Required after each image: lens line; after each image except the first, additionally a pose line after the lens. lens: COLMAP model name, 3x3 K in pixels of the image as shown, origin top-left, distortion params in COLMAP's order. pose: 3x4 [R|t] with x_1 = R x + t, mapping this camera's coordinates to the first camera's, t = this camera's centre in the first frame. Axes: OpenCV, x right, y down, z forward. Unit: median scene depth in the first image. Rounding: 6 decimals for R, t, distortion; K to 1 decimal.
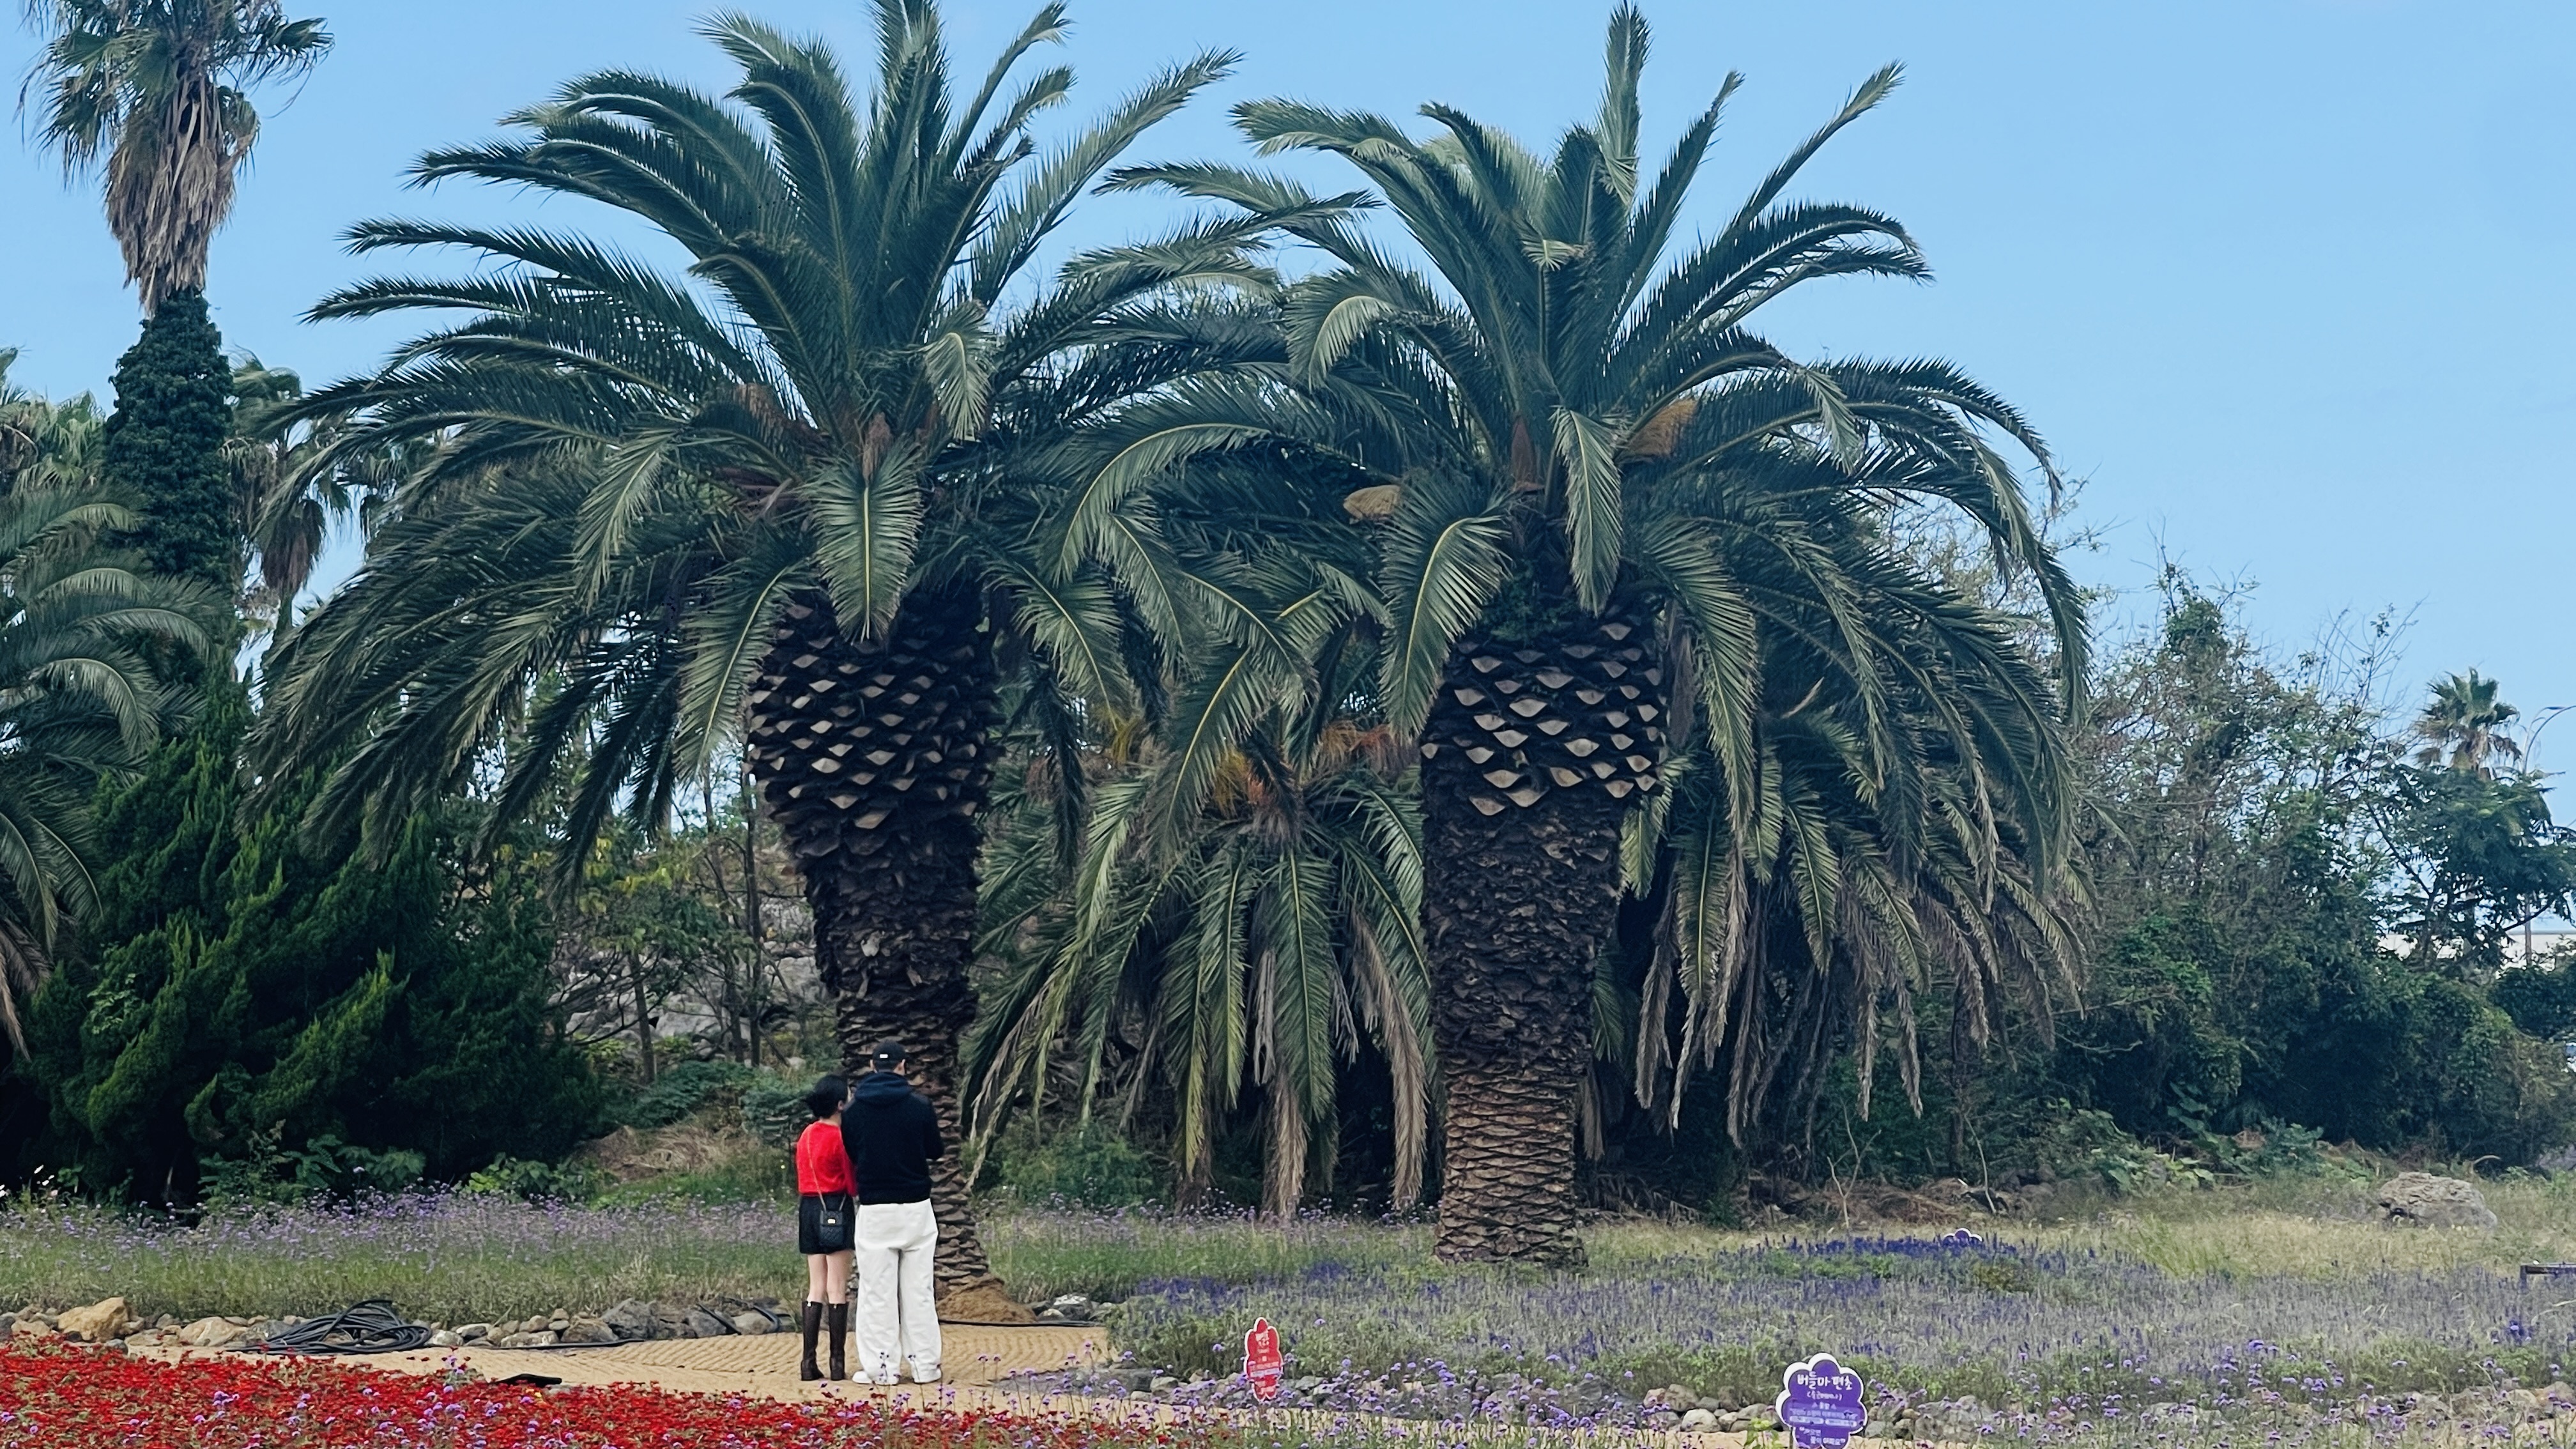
lens RADIAL K [[6311.2, 0, 1286.8], [0, 6311.2, 725.6], [0, 0, 1]] dist [-0.063408, 0.000000]
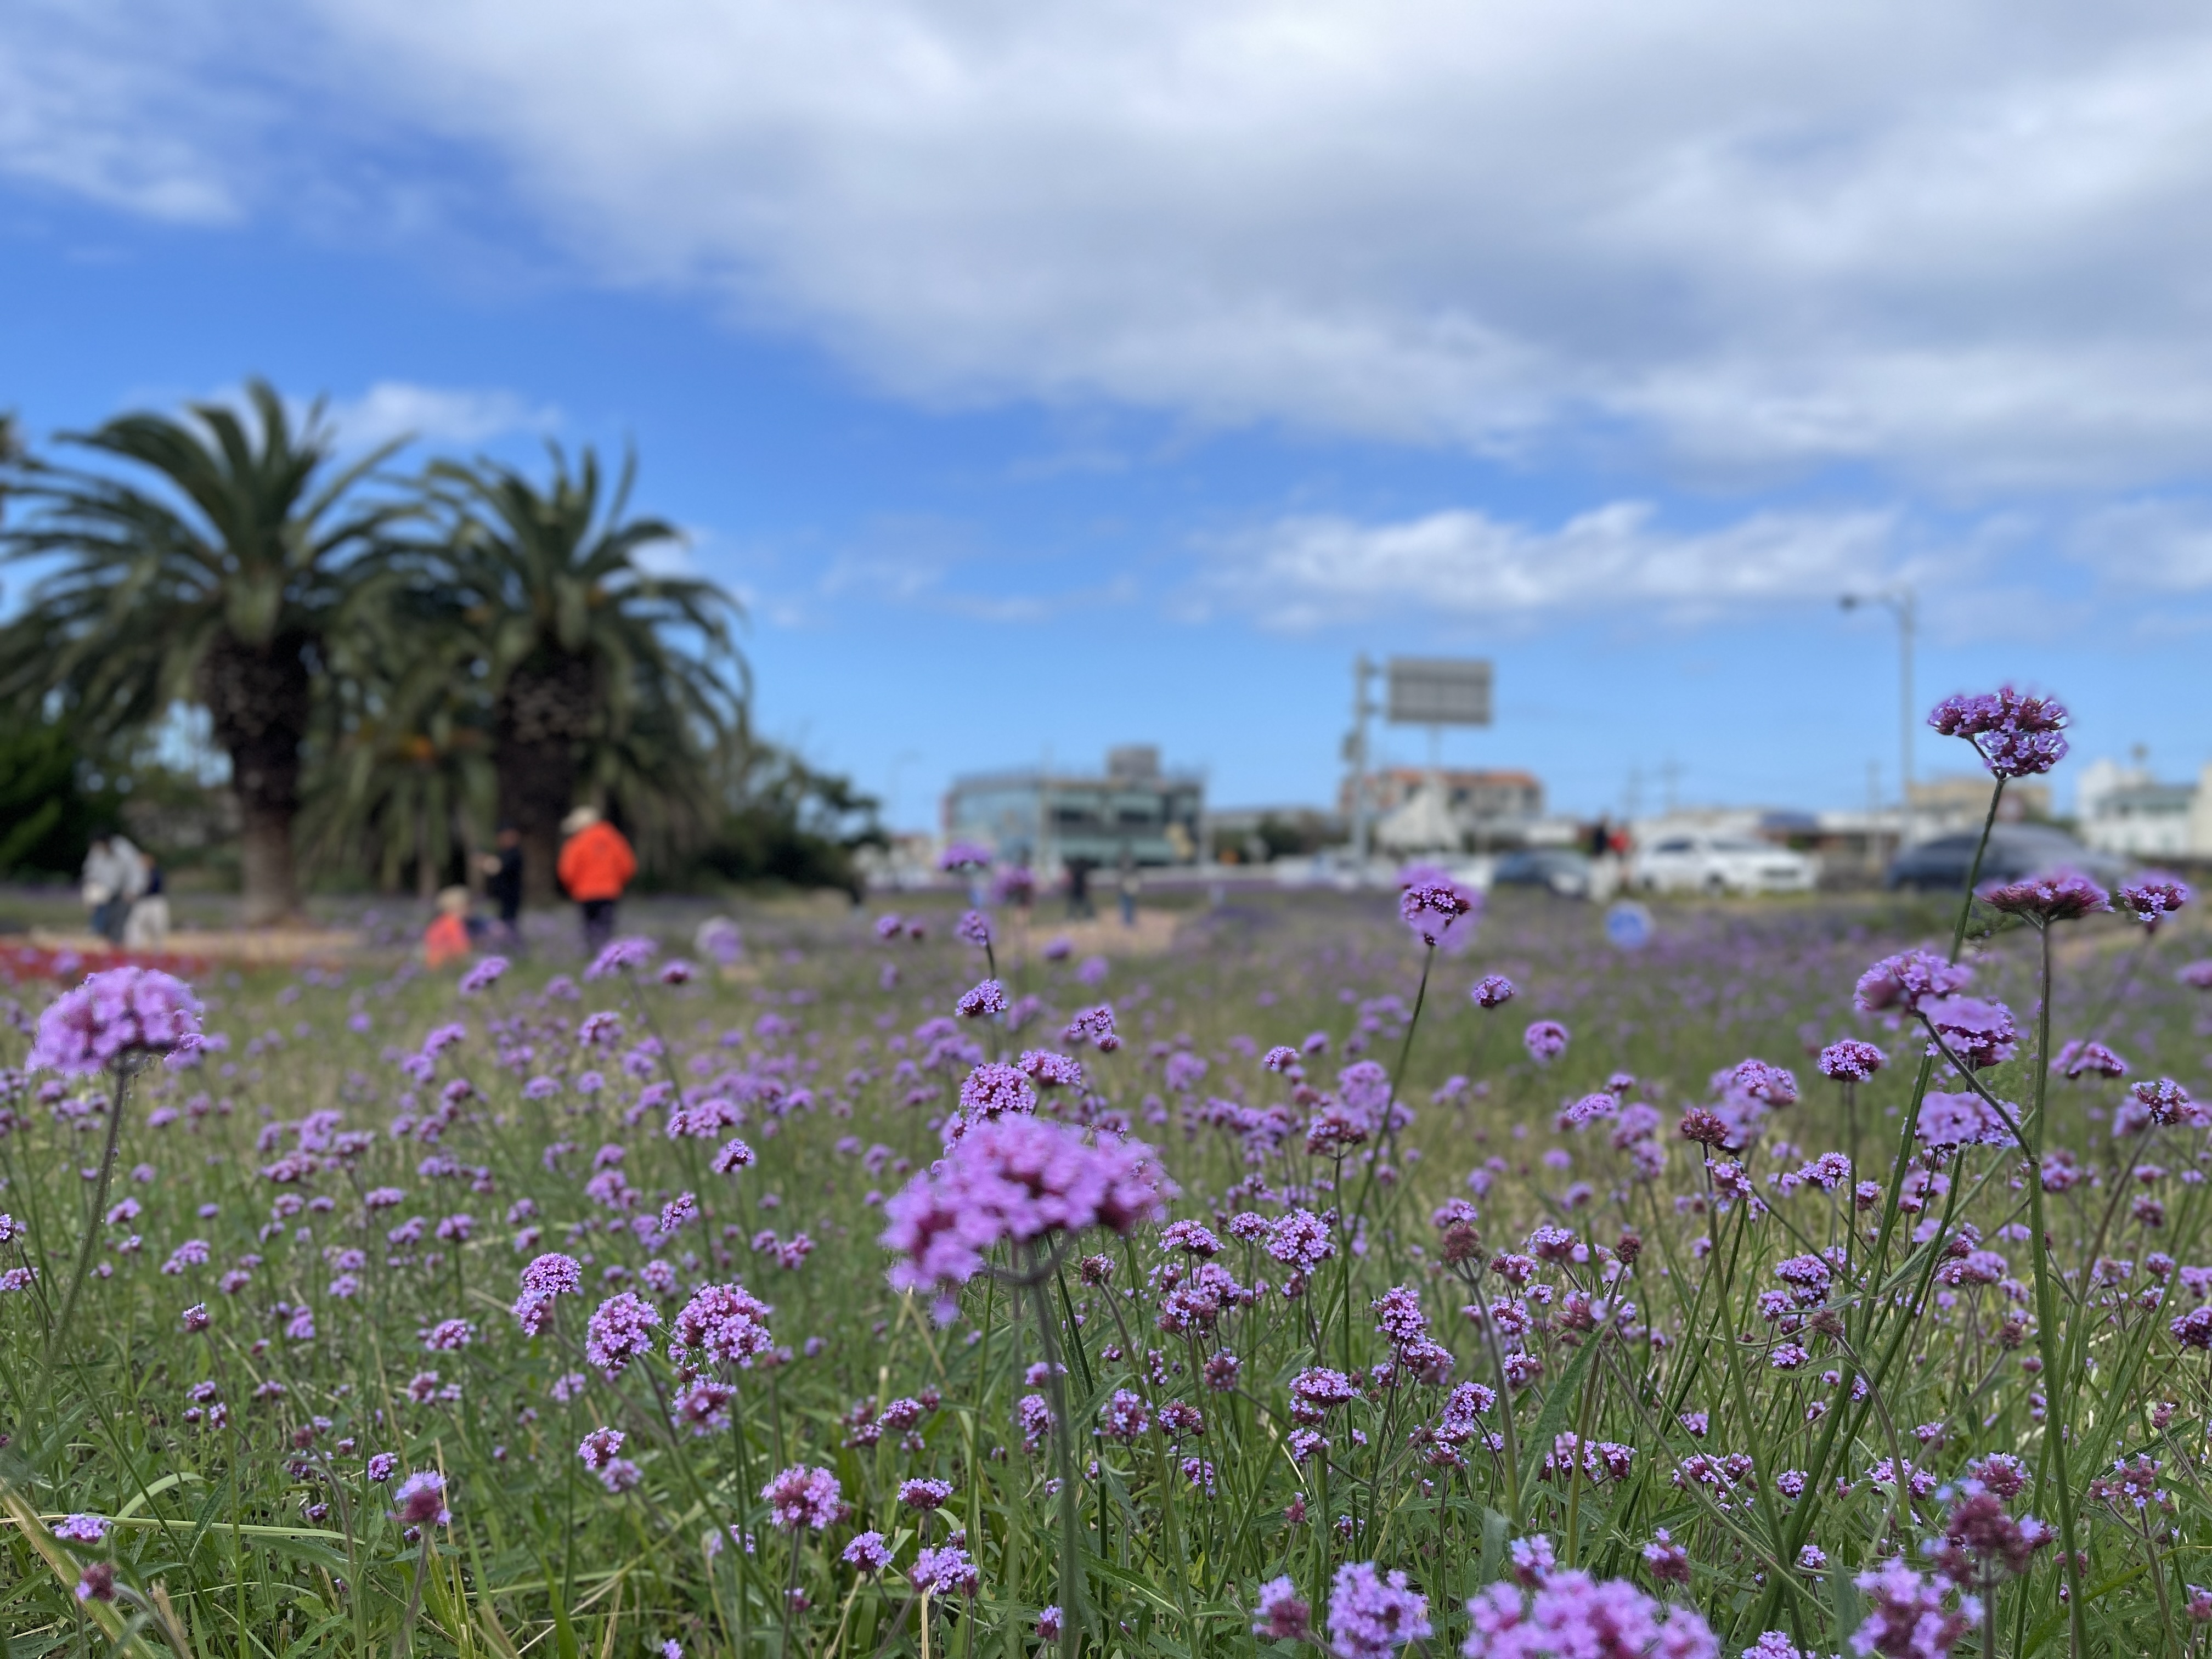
lens RADIAL K [[1695.5, 0, 1107.0], [0, 1695.5, 814.1], [0, 0, 1]] dist [0.045263, -0.102646]
pose [[0.926317, 0.024574, 0.375943, -0.007410], [-0.028541, 0.999580, 0.004985, 0.034128], [-0.375663, -0.015347, 0.926629, 0.260800]]
